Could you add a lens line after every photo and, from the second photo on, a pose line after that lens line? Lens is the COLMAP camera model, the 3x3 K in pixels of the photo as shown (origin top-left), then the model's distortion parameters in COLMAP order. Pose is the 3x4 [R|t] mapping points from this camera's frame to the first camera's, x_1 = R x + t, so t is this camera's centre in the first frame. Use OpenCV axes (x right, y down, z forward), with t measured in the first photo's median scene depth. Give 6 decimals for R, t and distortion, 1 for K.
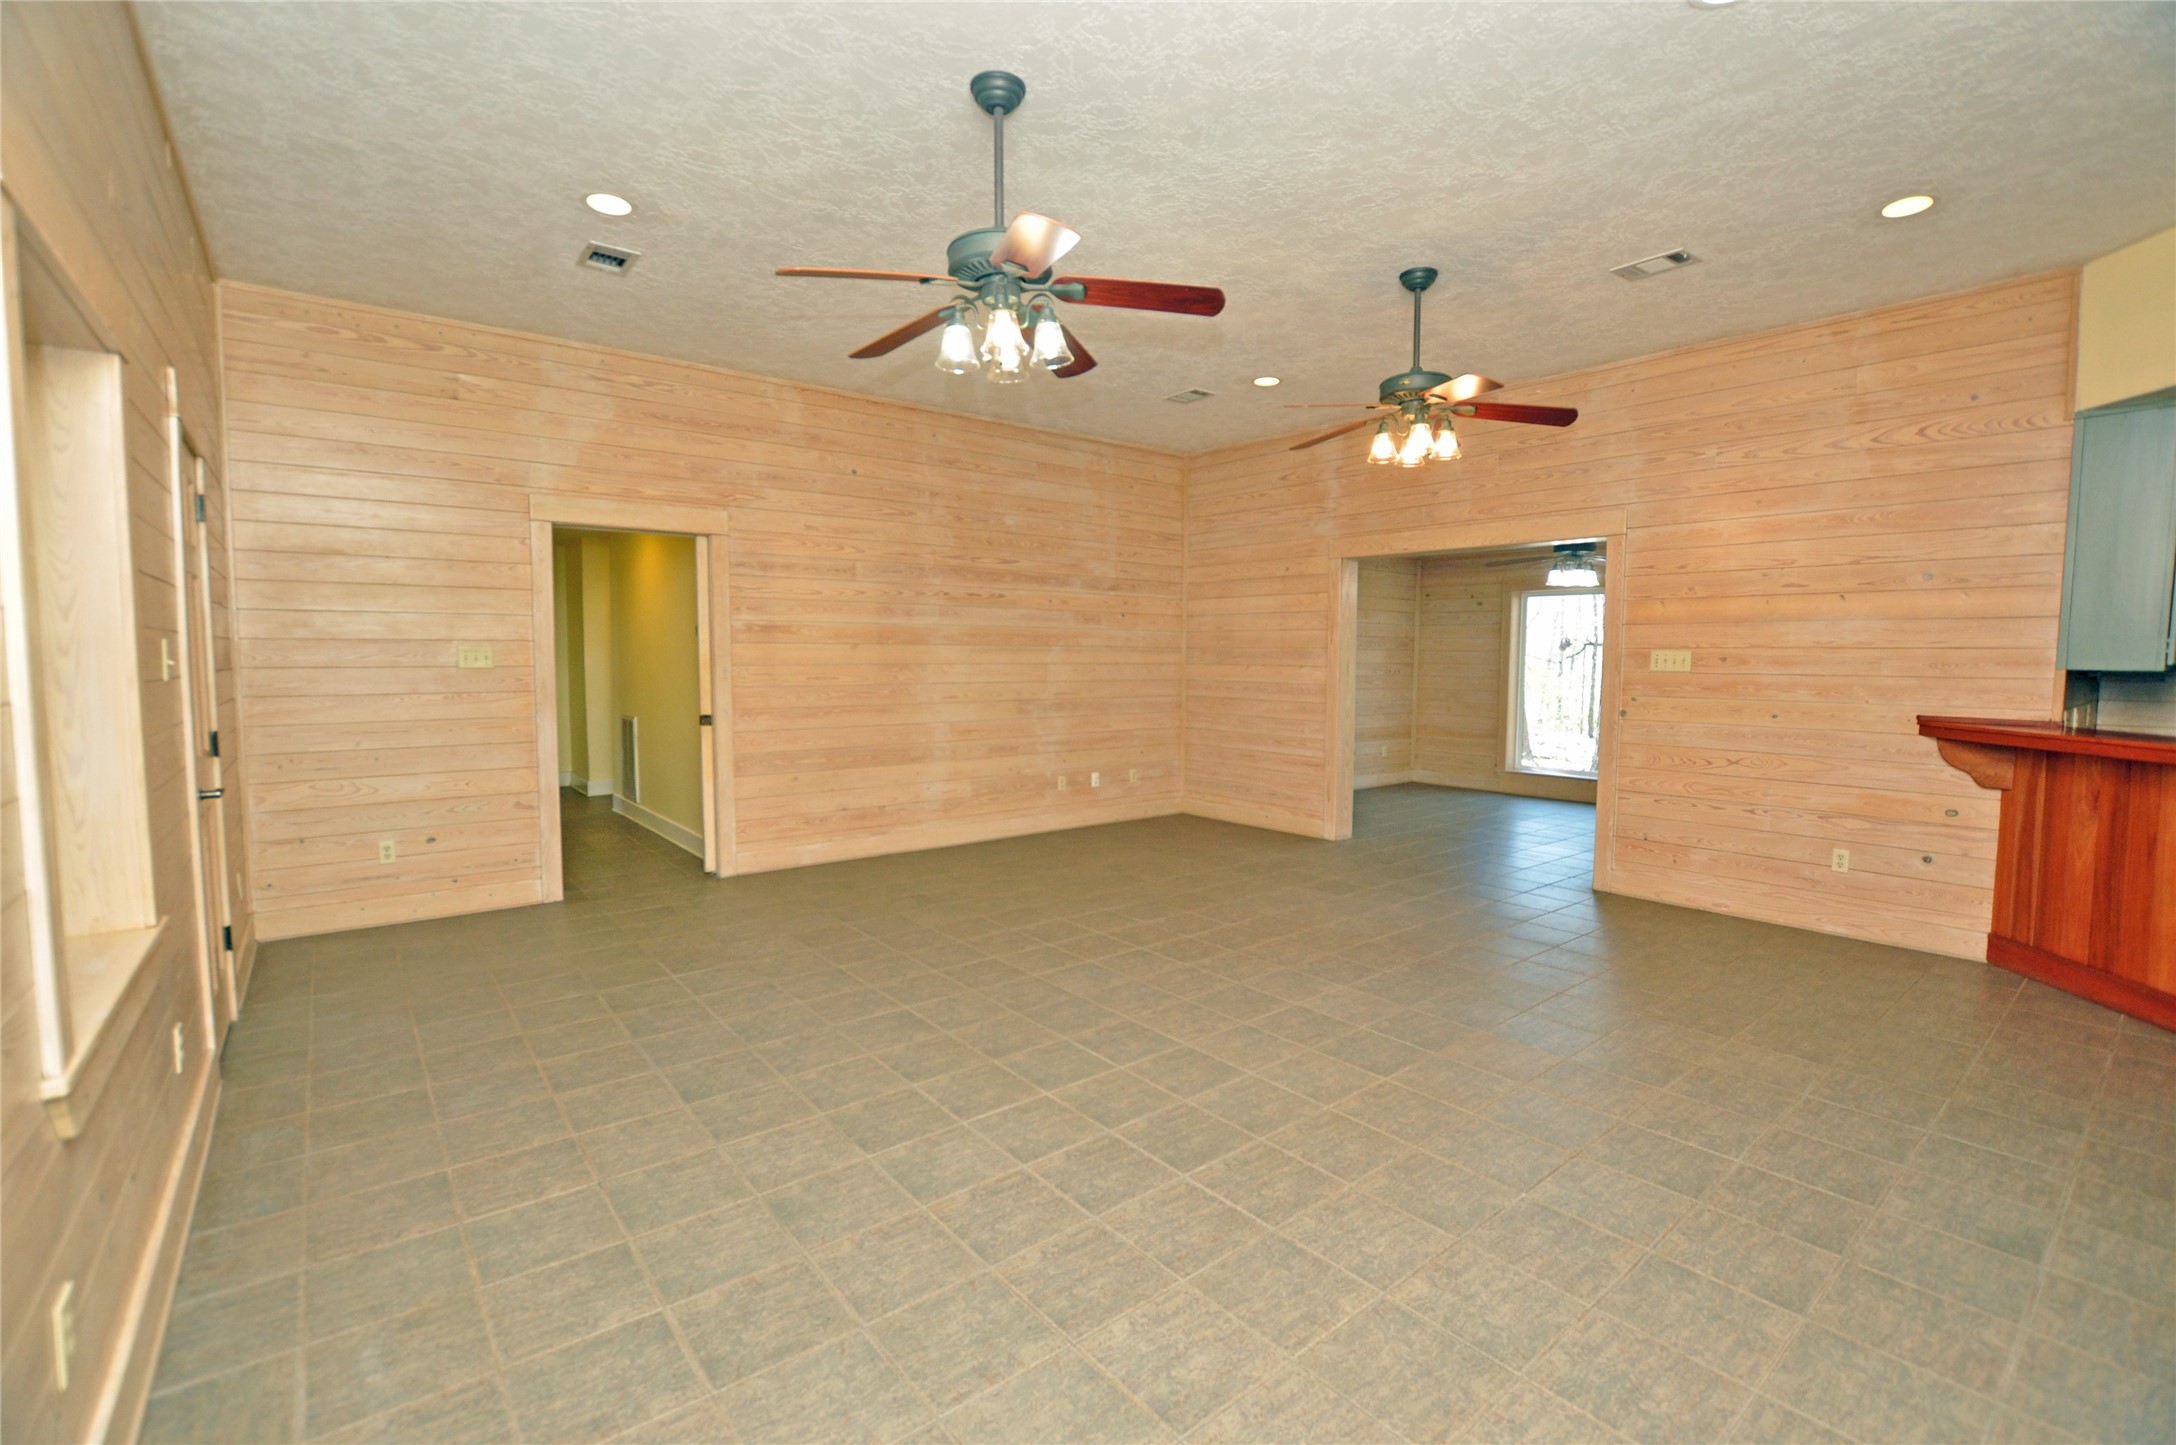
lens RADIAL K [[955.6, 0, 1091.2], [0, 955.6, 729.9], [0, 0, 1]] dist [-0.030779, 0.002508]
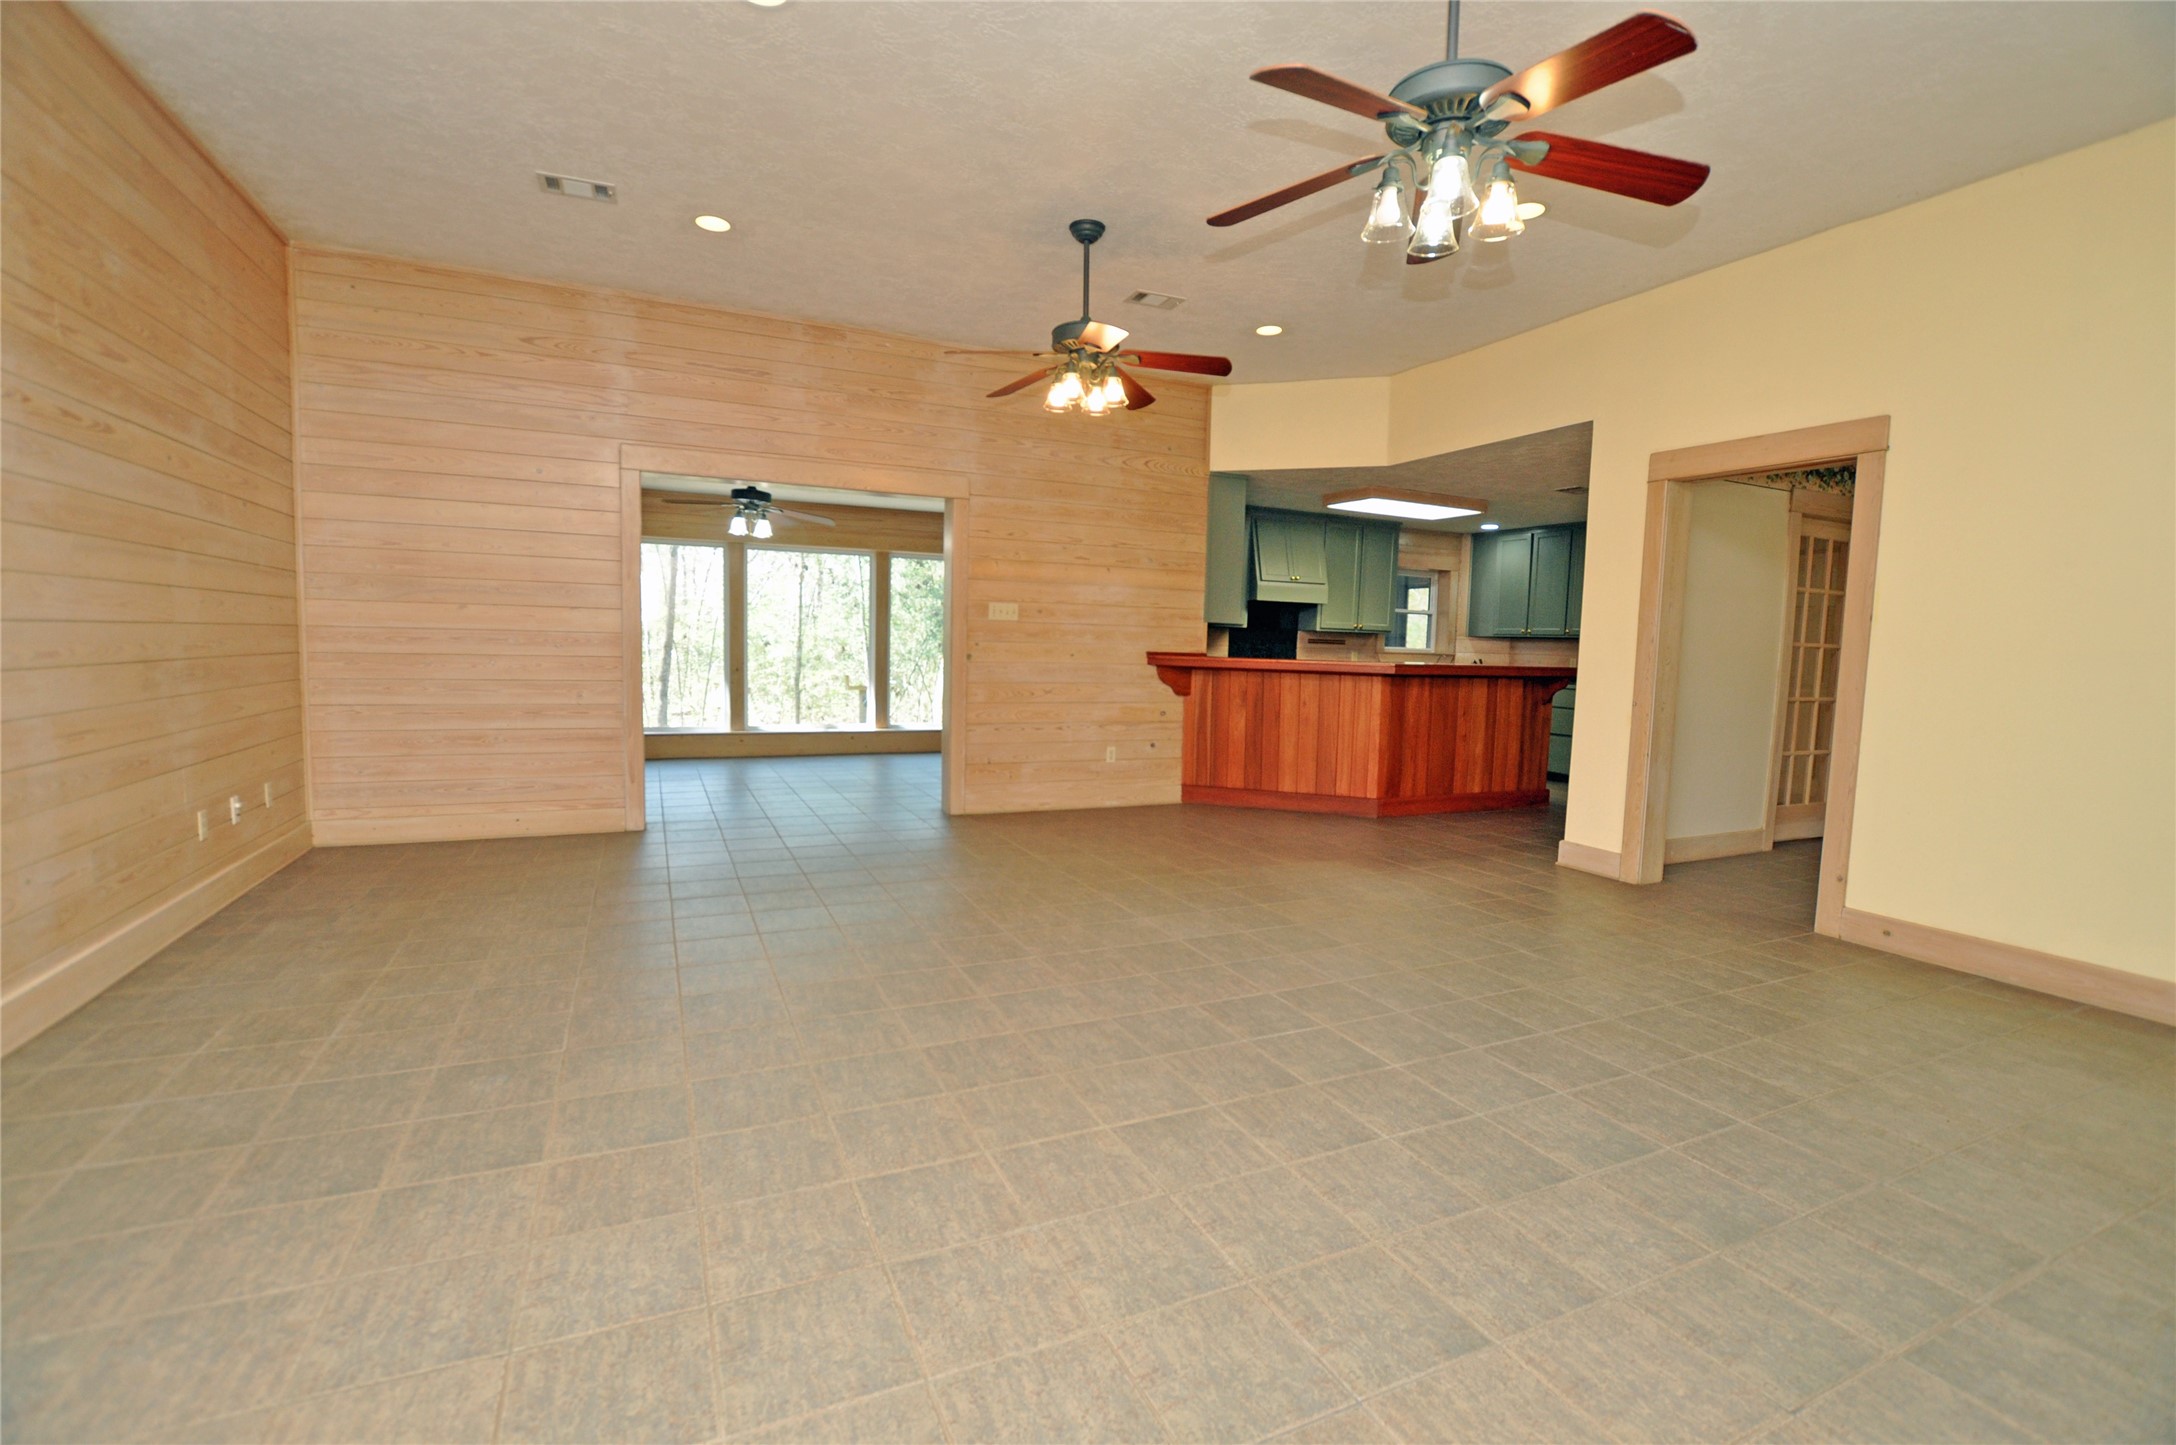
lens RADIAL K [[955.6, 0, 1089.1], [0, 955.6, 723.0], [0, 0, 1]] dist [-0.030779, 0.002508]
pose [[0.242578, -0.081013, 0.966744, -0.591771], [0.051897, 0.996164, 0.070456, -0.012858], [-0.968743, 0.033080, 0.245851, 0.645822]]
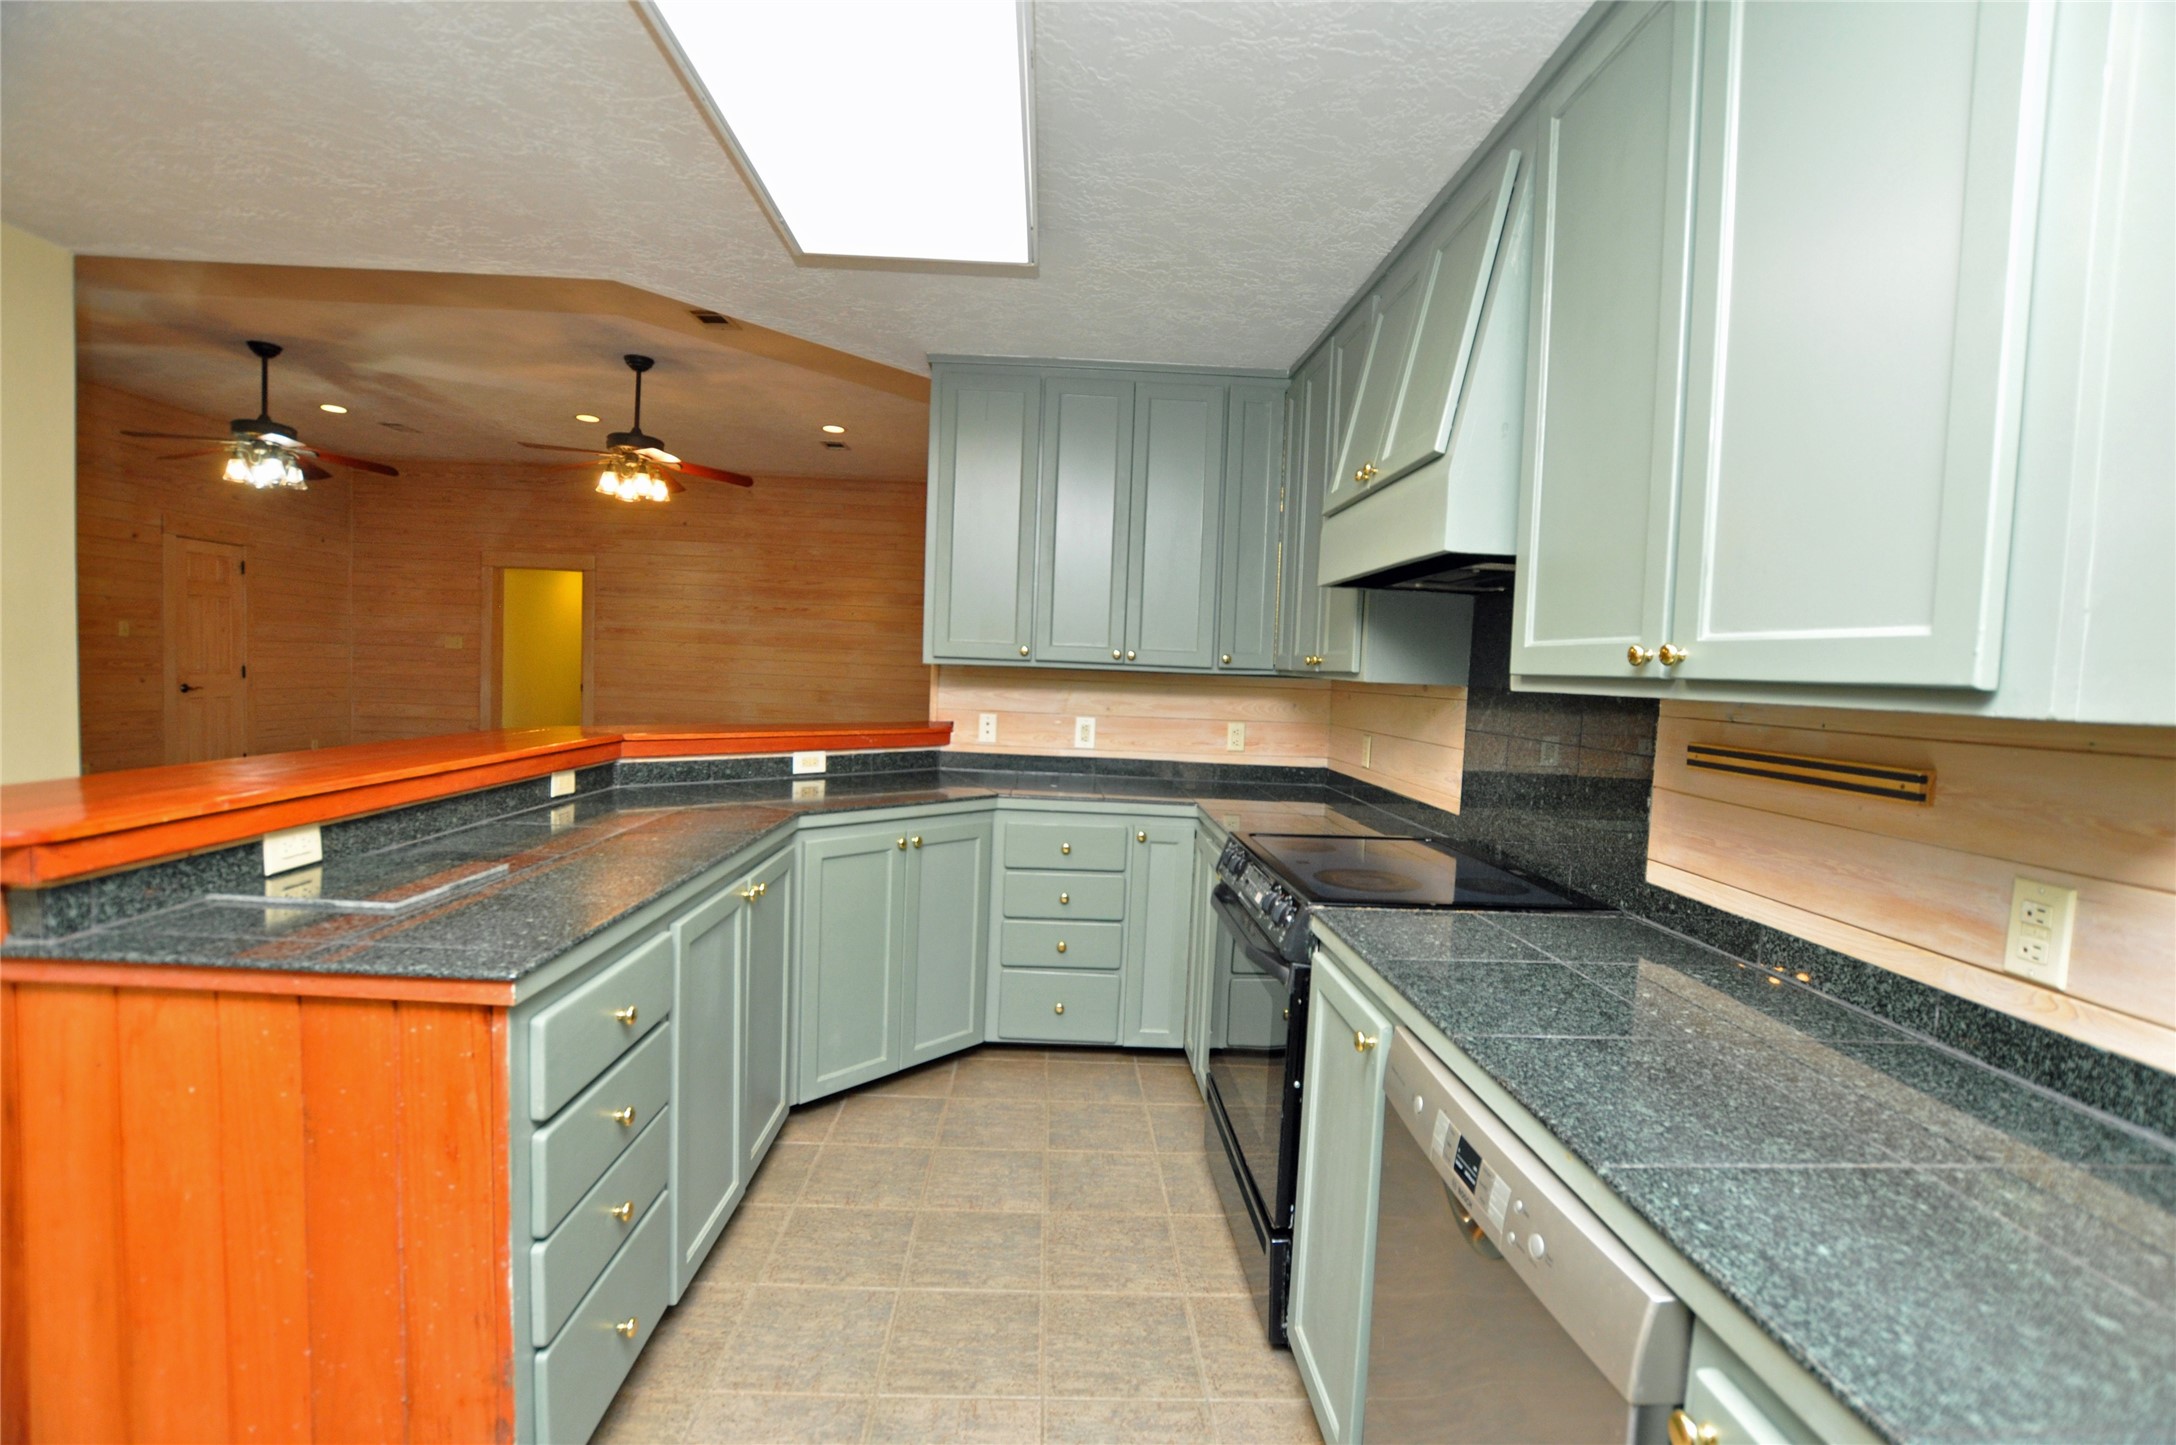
lens RADIAL K [[955.6, 0, 1088.9], [0, 955.6, 732.0], [0, 0, 1]] dist [-0.030779, 0.002508]
pose [[0.802526, 0.071707, -0.592292, 1.424769], [-0.085461, 0.996330, 0.004828, -0.019260], [0.590465, 0.046744, 0.805709, 0.273245]]
